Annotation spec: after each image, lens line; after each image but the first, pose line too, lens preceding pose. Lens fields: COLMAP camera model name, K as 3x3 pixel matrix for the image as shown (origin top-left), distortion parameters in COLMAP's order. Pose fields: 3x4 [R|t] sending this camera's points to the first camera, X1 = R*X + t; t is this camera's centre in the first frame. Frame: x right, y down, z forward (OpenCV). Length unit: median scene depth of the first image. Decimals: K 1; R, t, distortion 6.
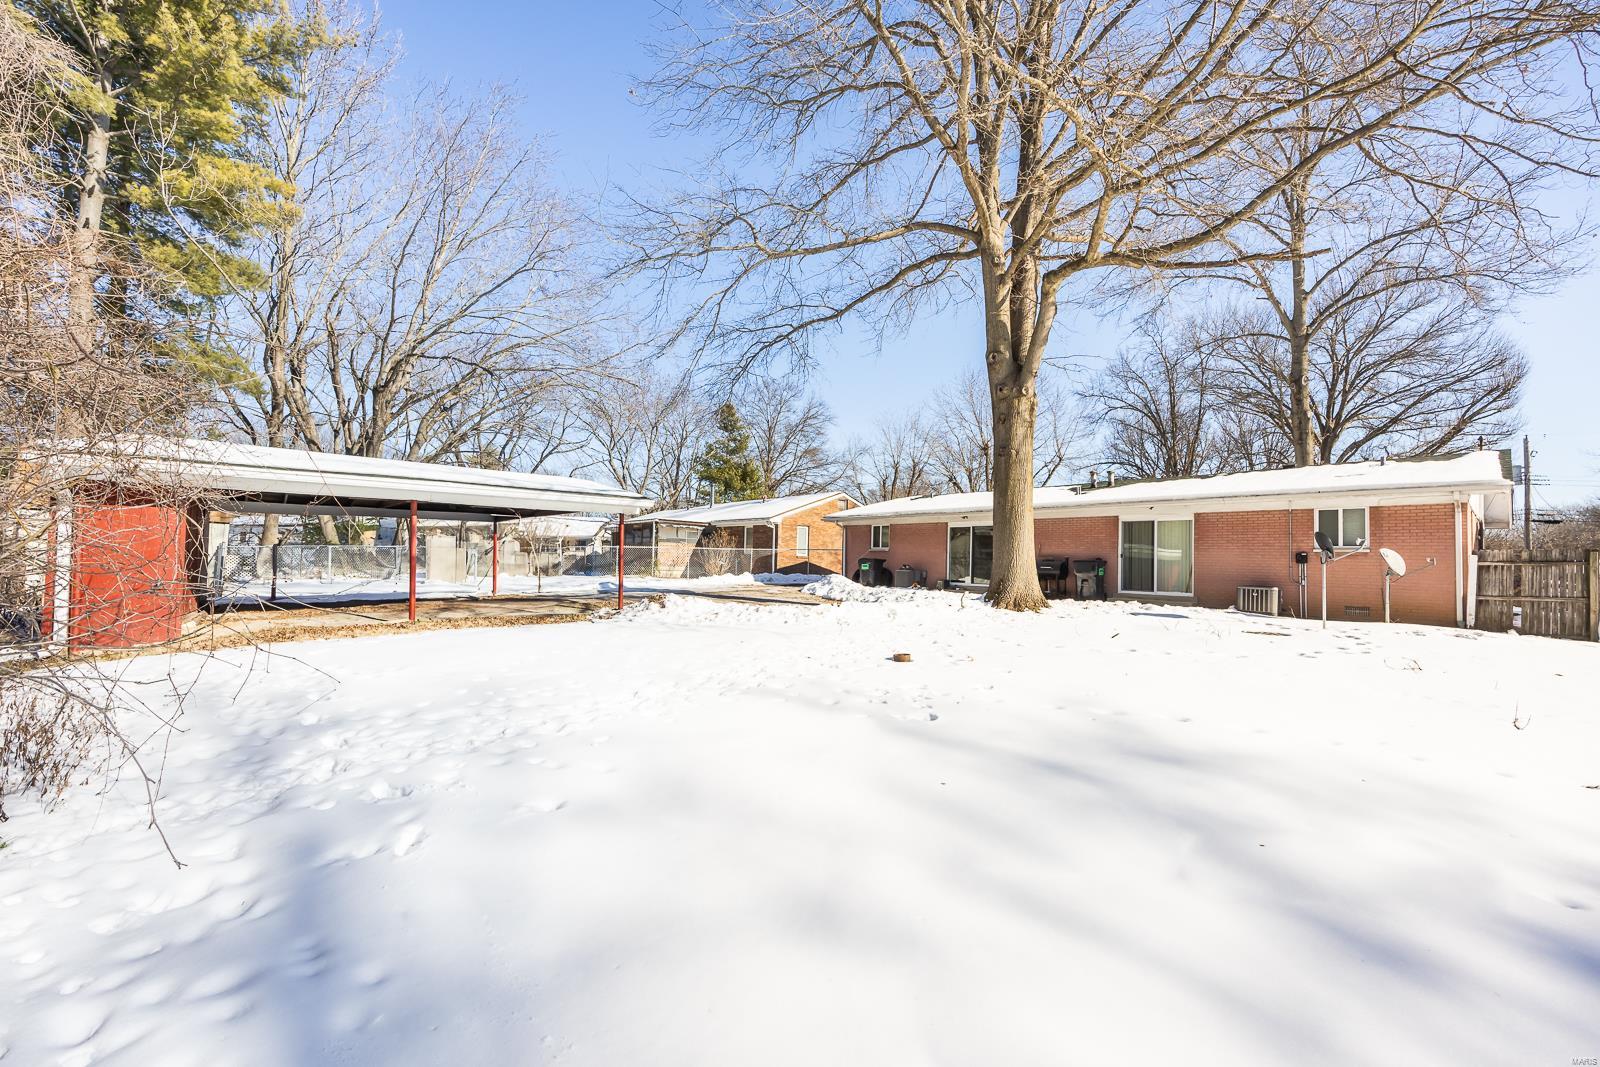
lens RADIAL K [[649.7, 0, 800.0], [0, 649.7, 533.5], [0, 0, 1]] dist [-0.000034, 0.000032]
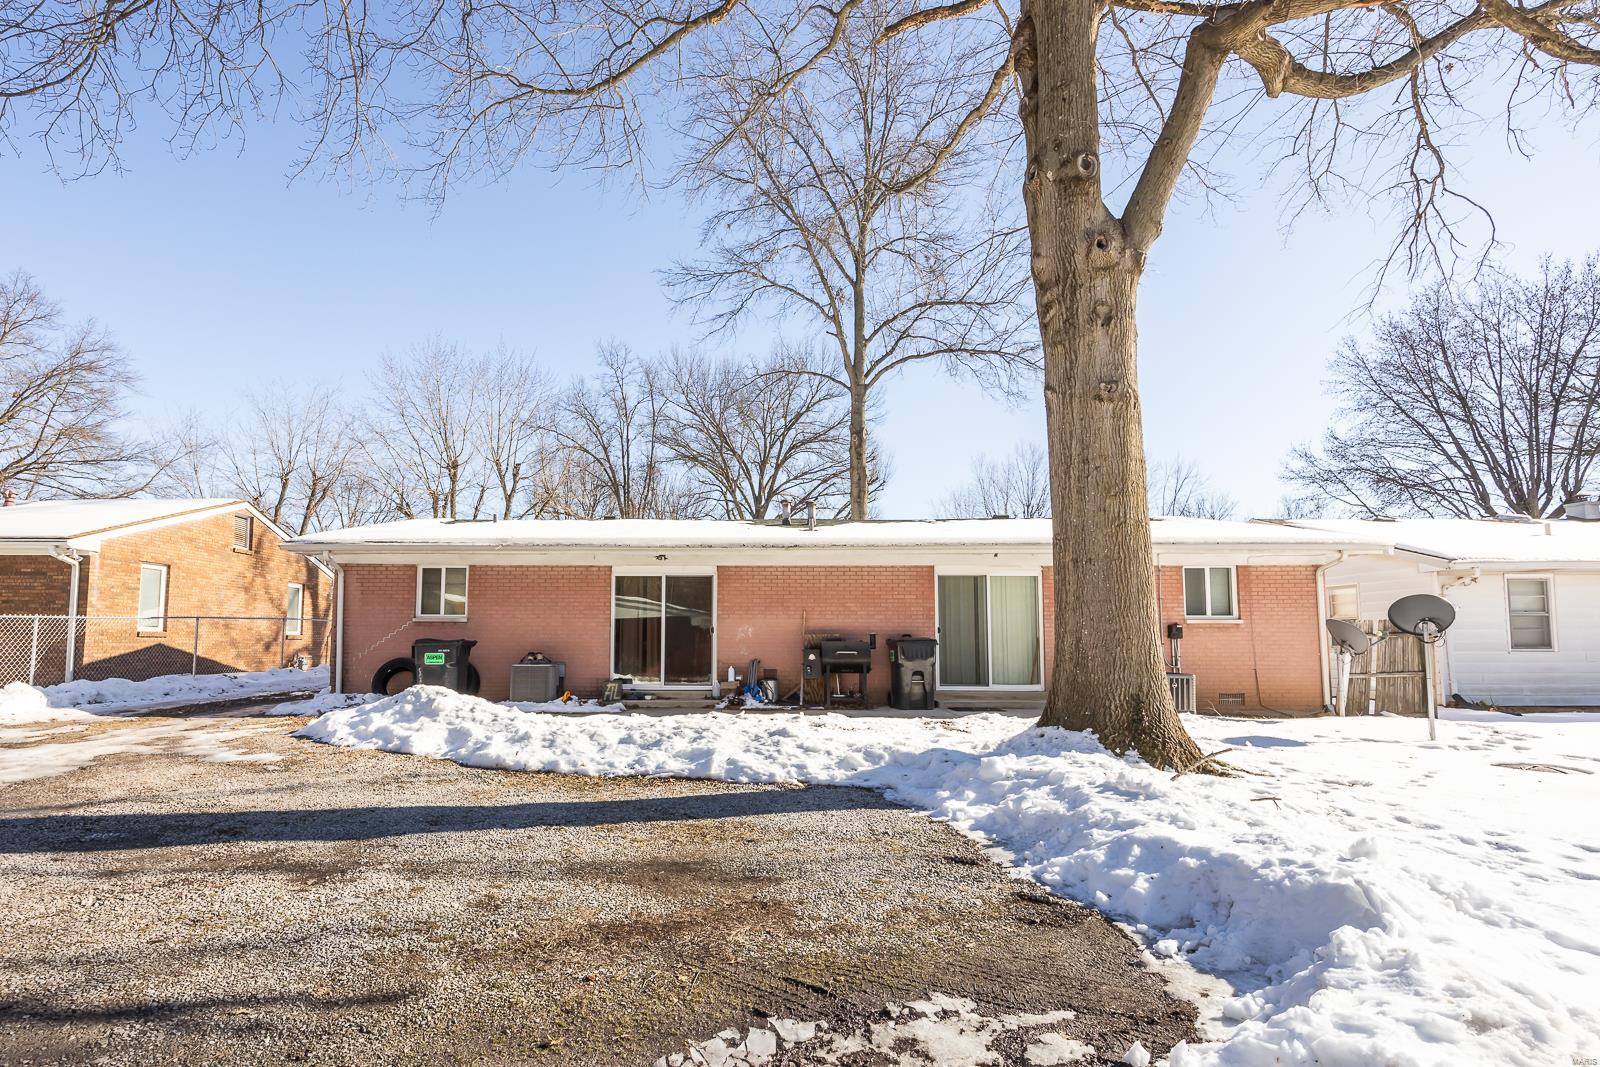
lens RADIAL K [[772.6, 0, 799.4], [0, 772.6, 589.3], [0, 0, 1]] dist [-0.001332, -0.000127]
pose [[0.689028, 0.026501, 0.724250, -0.087910], [-0.019339, 0.999648, -0.018179, 0.007750], [-0.724476, -0.001481, 0.689298, 0.386361]]
